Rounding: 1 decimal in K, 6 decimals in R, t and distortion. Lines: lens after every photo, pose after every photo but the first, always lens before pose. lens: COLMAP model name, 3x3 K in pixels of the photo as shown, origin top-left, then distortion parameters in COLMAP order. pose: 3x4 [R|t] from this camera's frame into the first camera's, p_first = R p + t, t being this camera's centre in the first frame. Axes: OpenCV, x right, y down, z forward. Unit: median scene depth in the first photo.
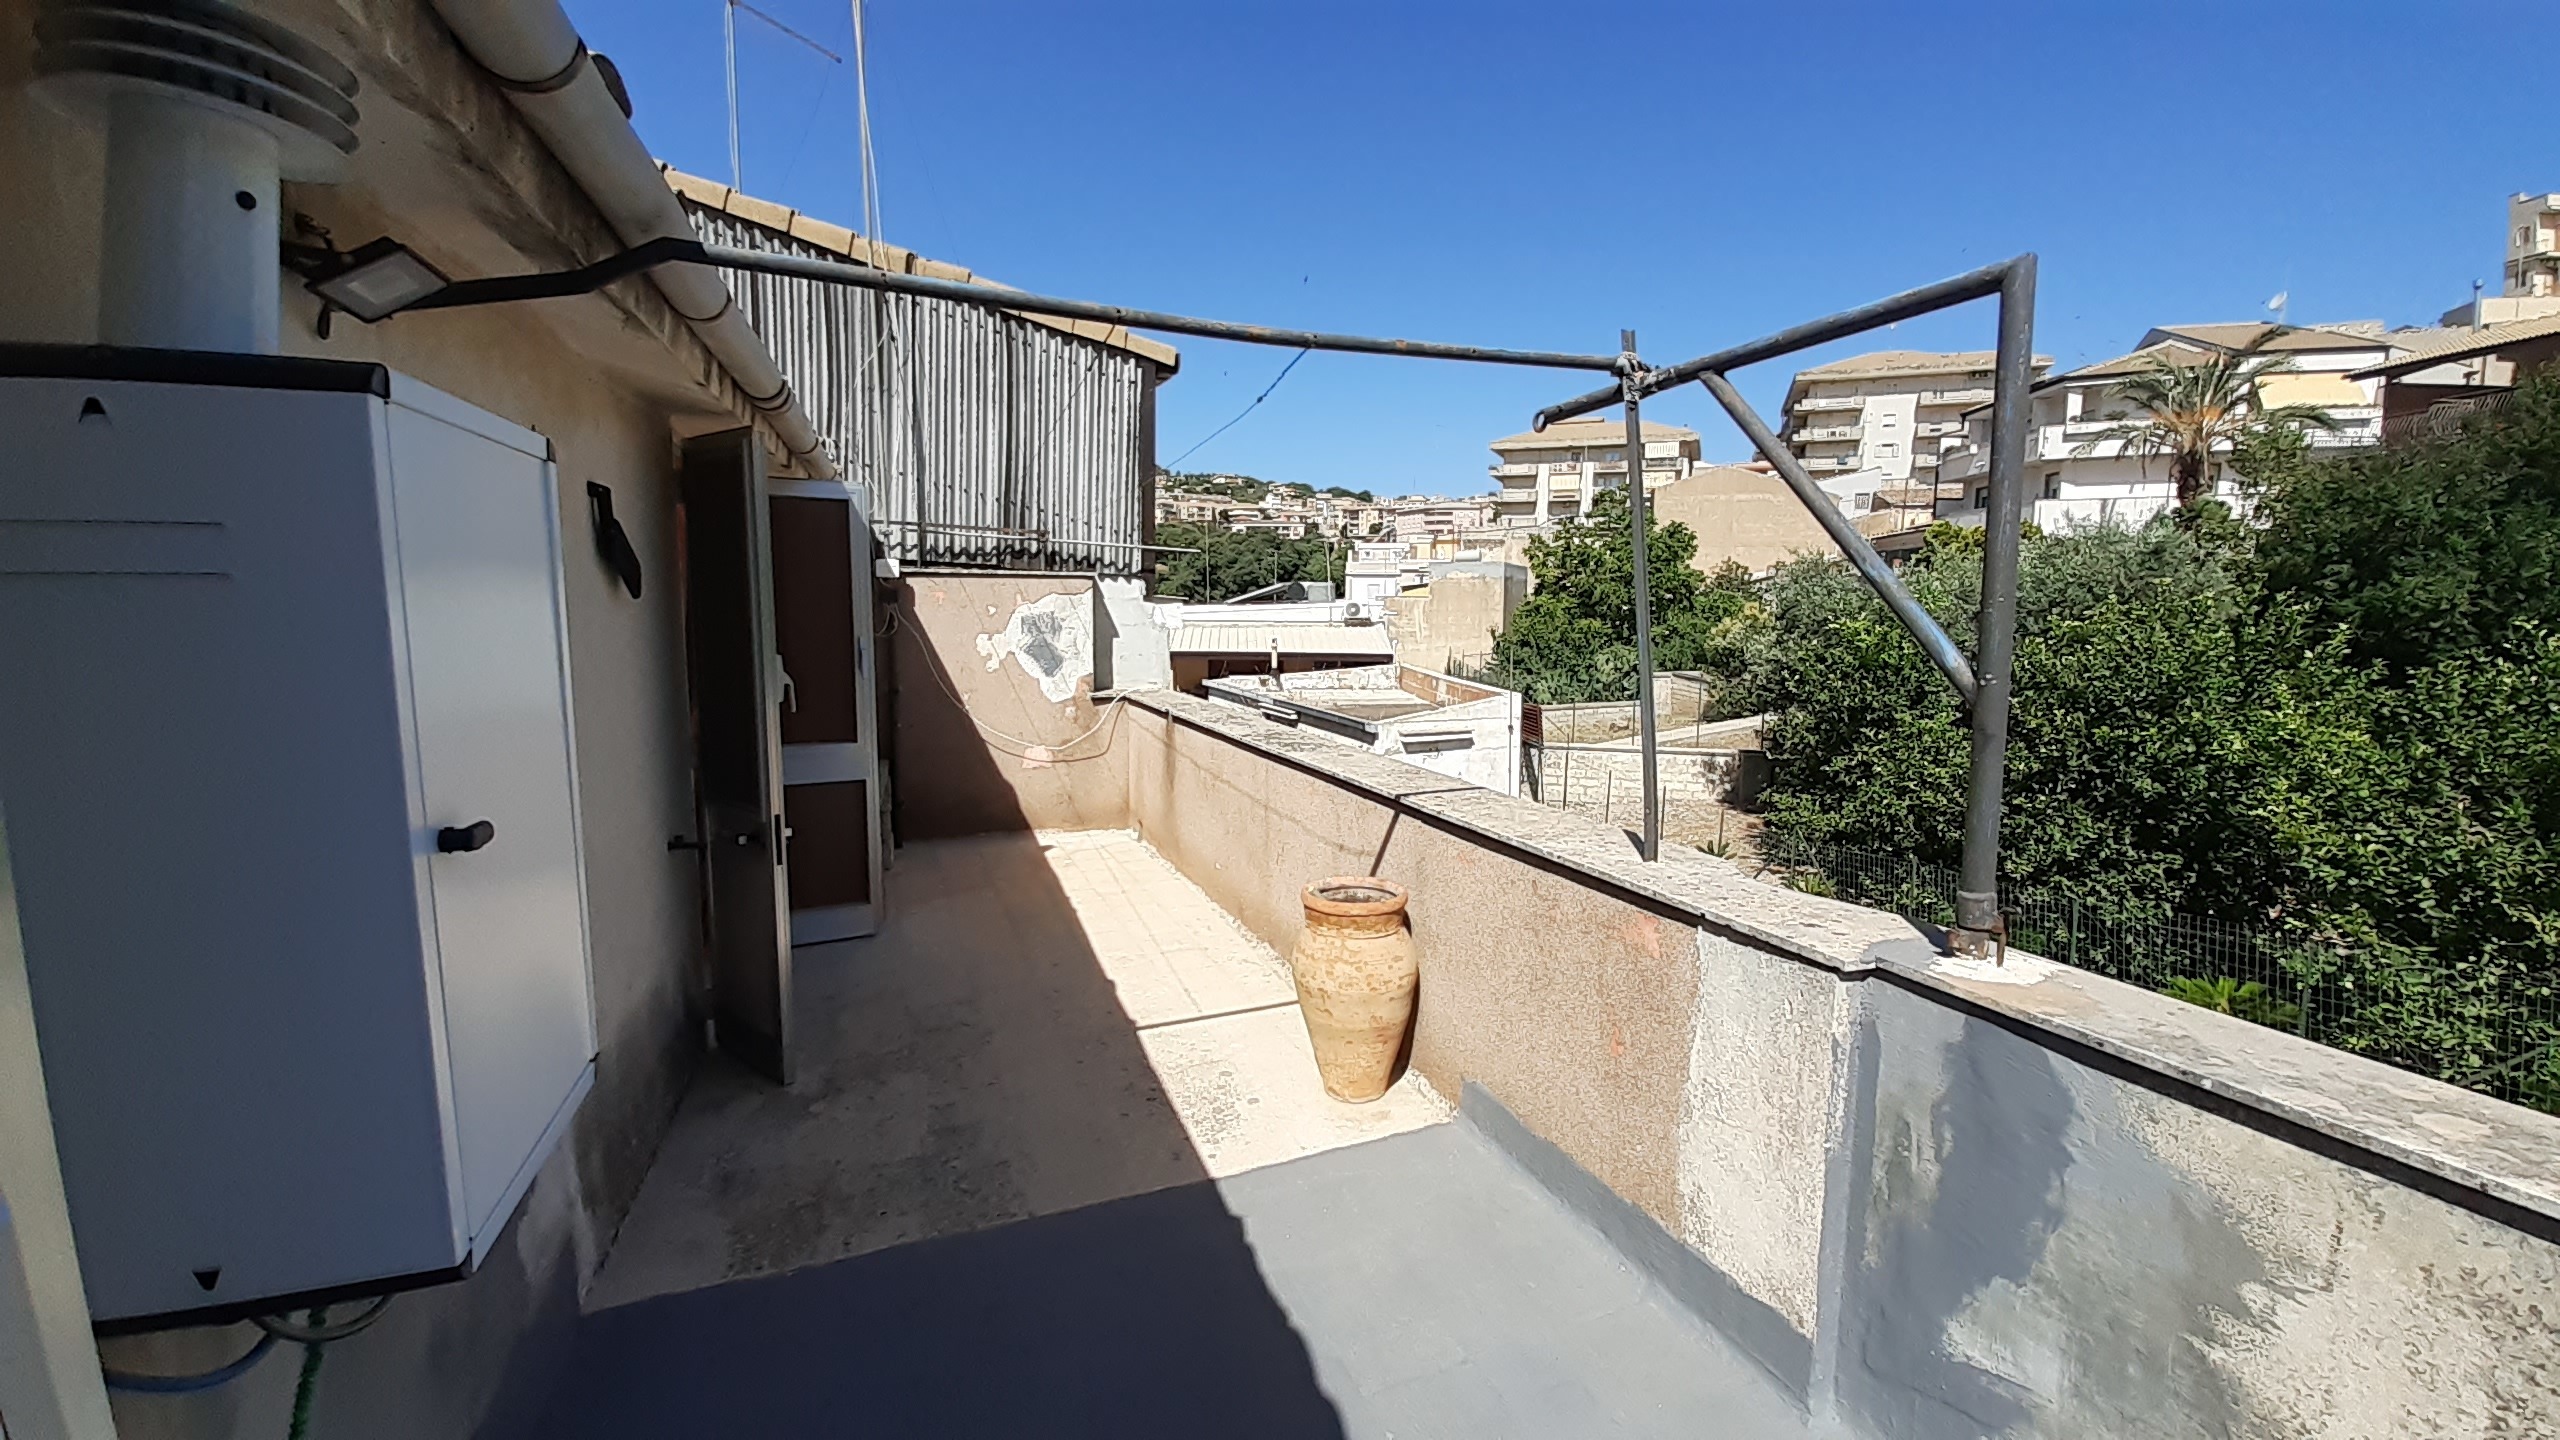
lens RADIAL K [[1003.0, 0, 1280.0], [0, 1003.0, 720.0], [0, 0, 1]] dist [0.001230, -0.009781]
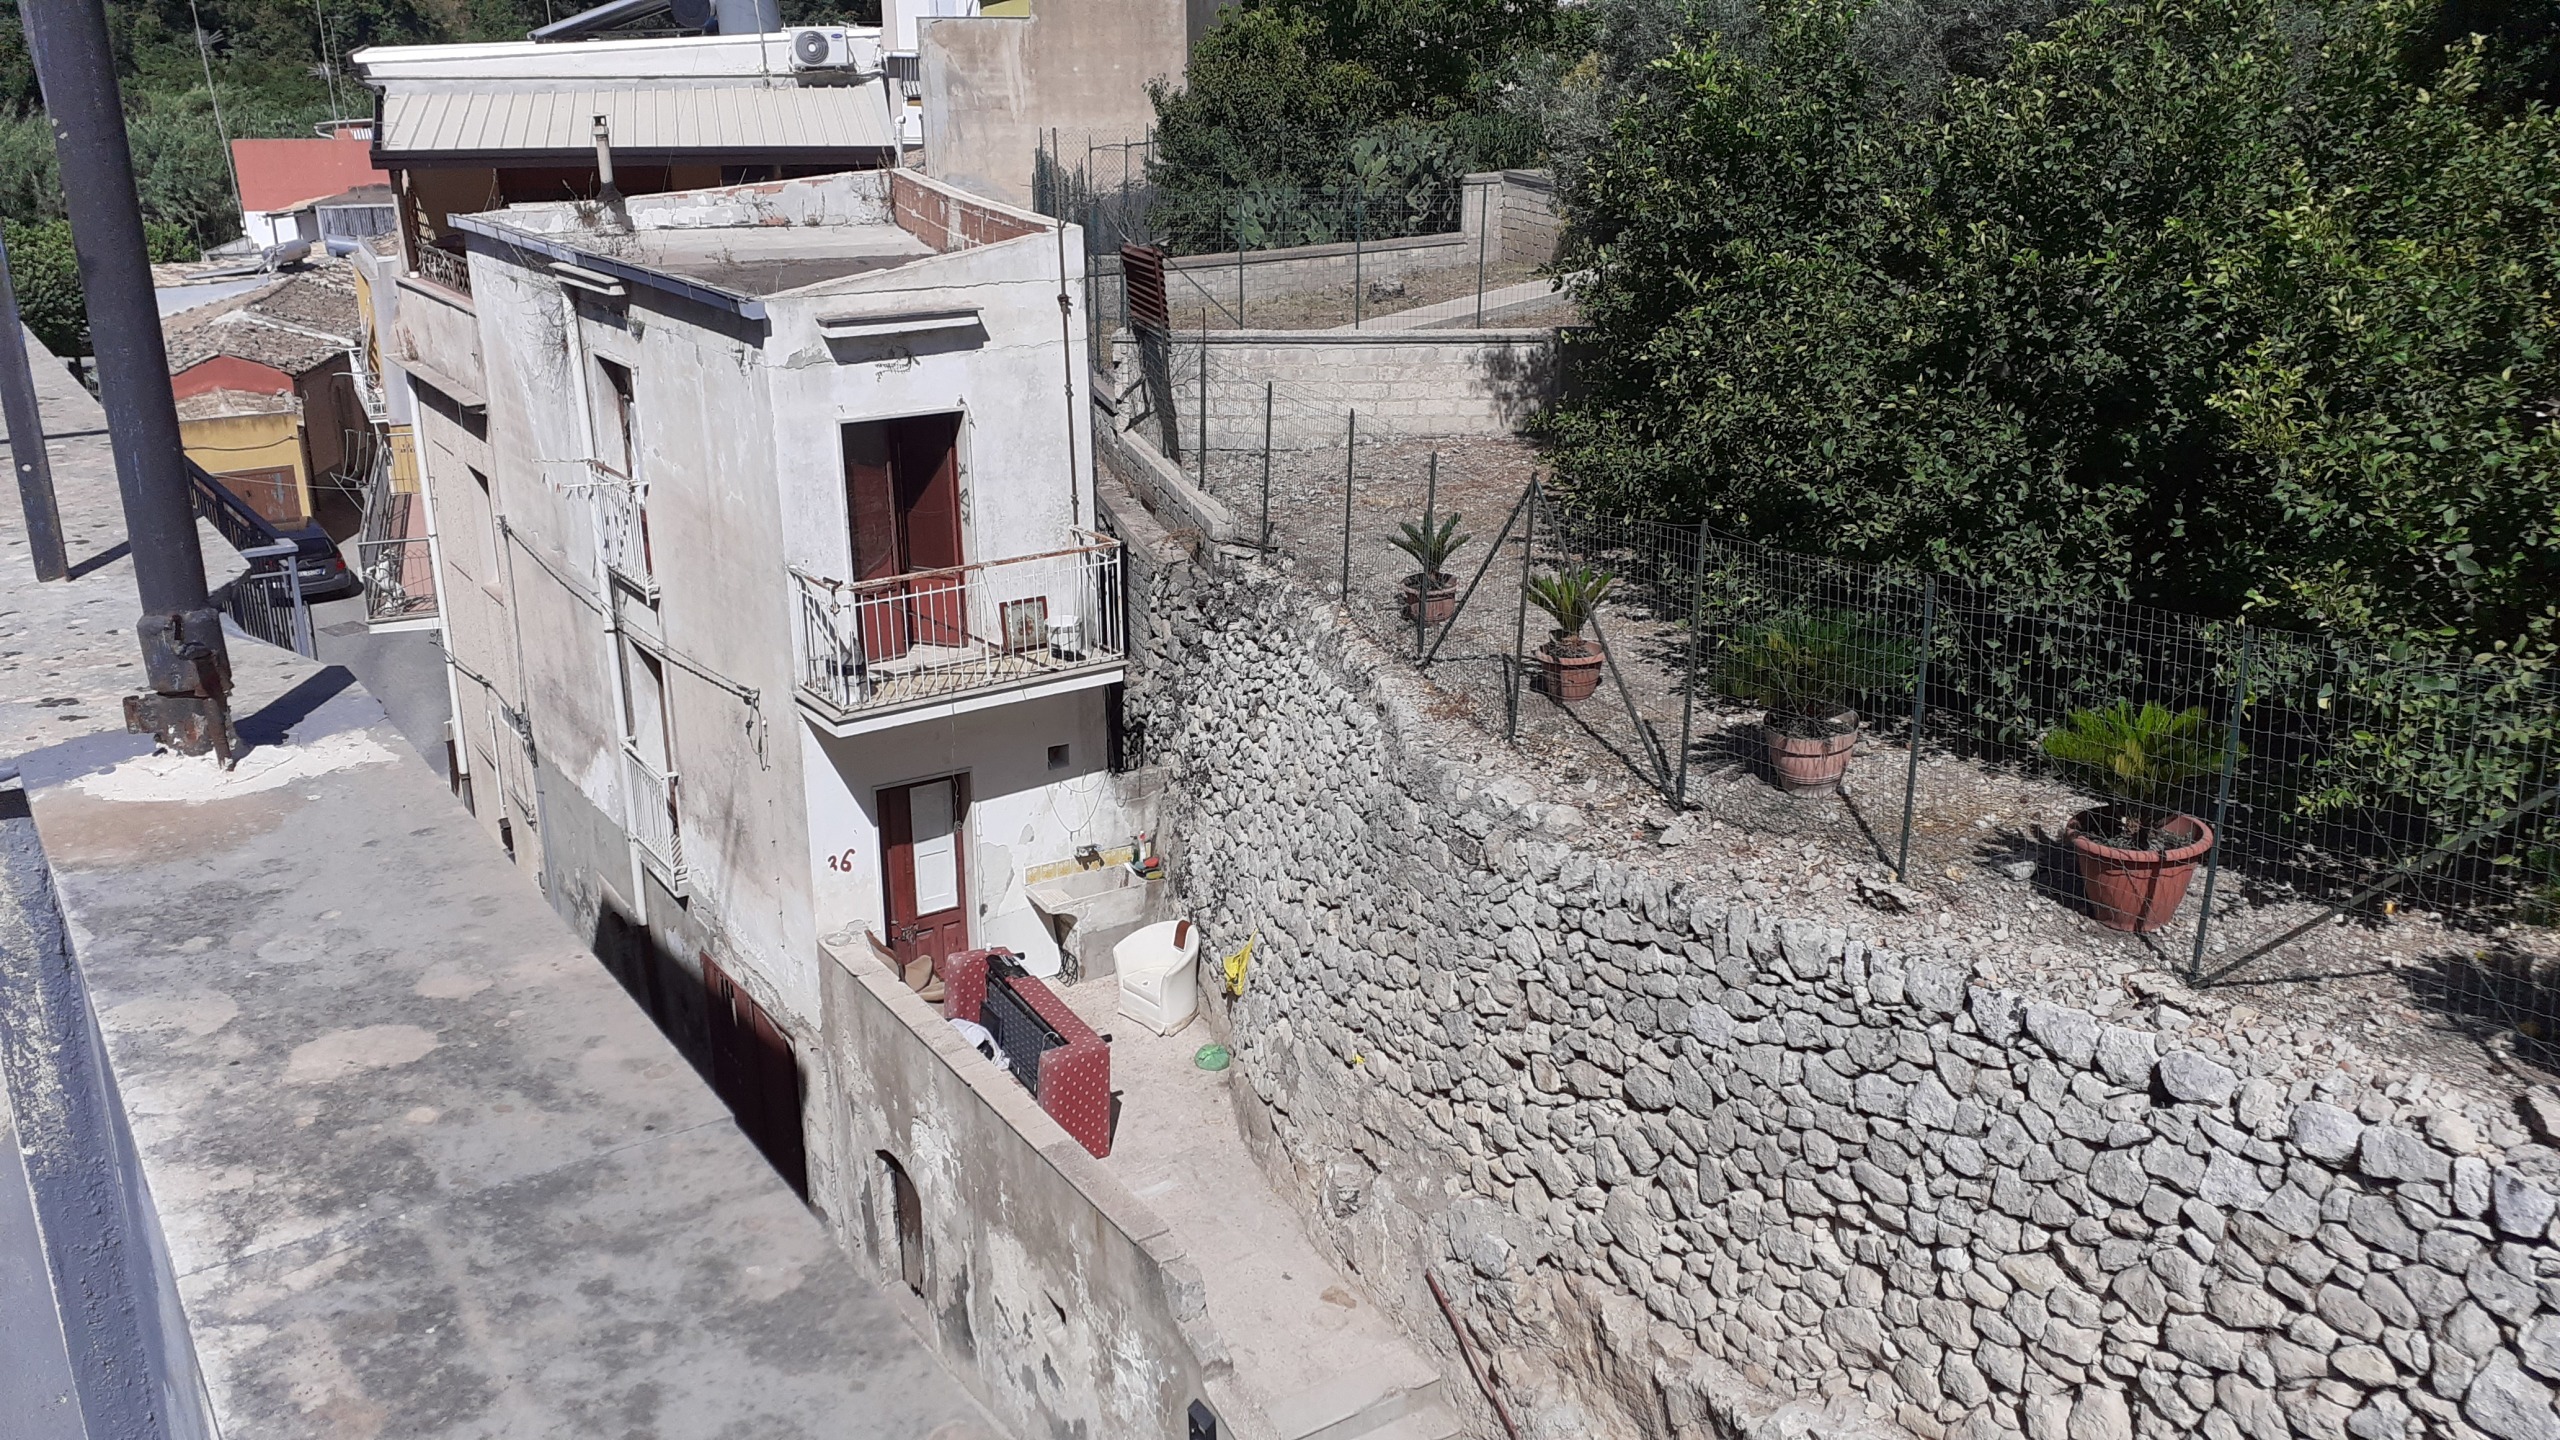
lens RADIAL K [[2019.5, 0, 1258.9], [0, 2019.5, 759.0], [0, 0, 1]] dist [0.179127, -0.448166]
pose [[0.977968, -0.080147, 0.192755, 0.256318], [0.035495, 0.973759, 0.224795, 0.012761], [-0.205714, -0.213001, 0.955150, -0.006646]]
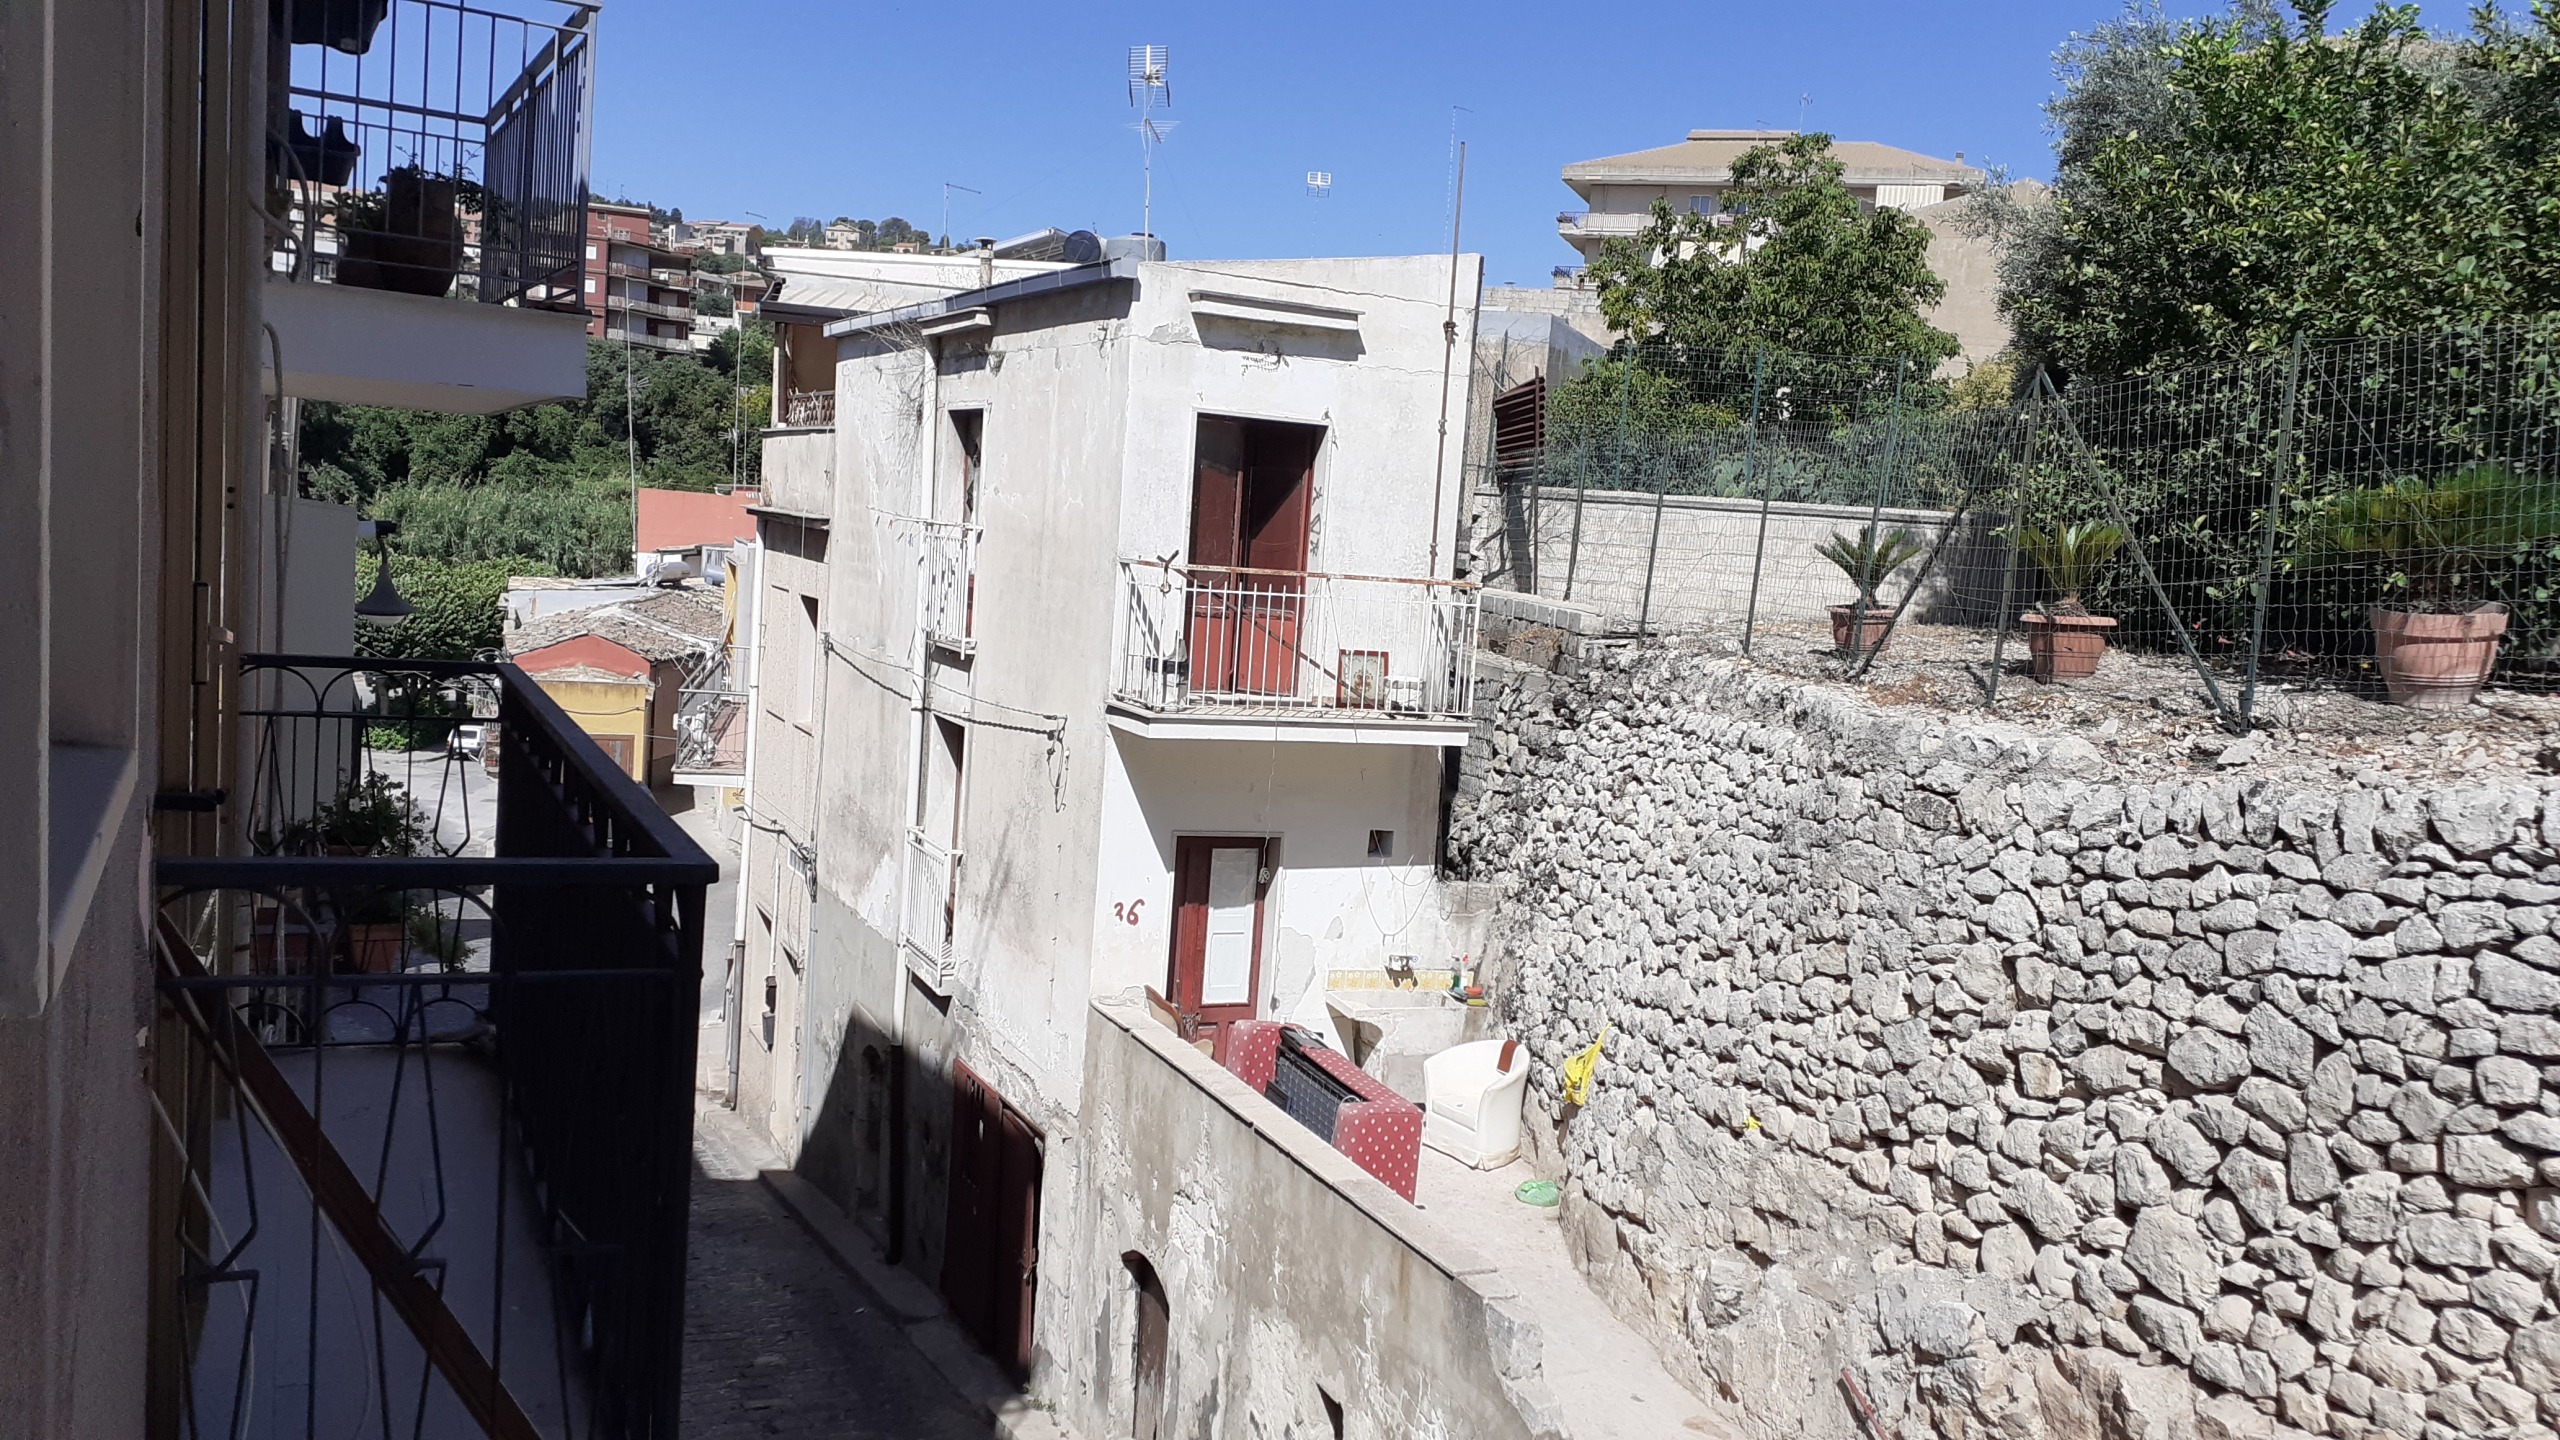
lens RADIAL K [[2023.5, 0, 1224.4], [0, 2023.5, 760.1], [0, 0, 1]] dist [0.070614, -0.104769]
pose [[0.997355, 0.056292, 0.045972, 0.224322], [-0.055890, 0.998387, -0.009995, 0.475302], [-0.046461, 0.007399, 0.998893, 0.247073]]
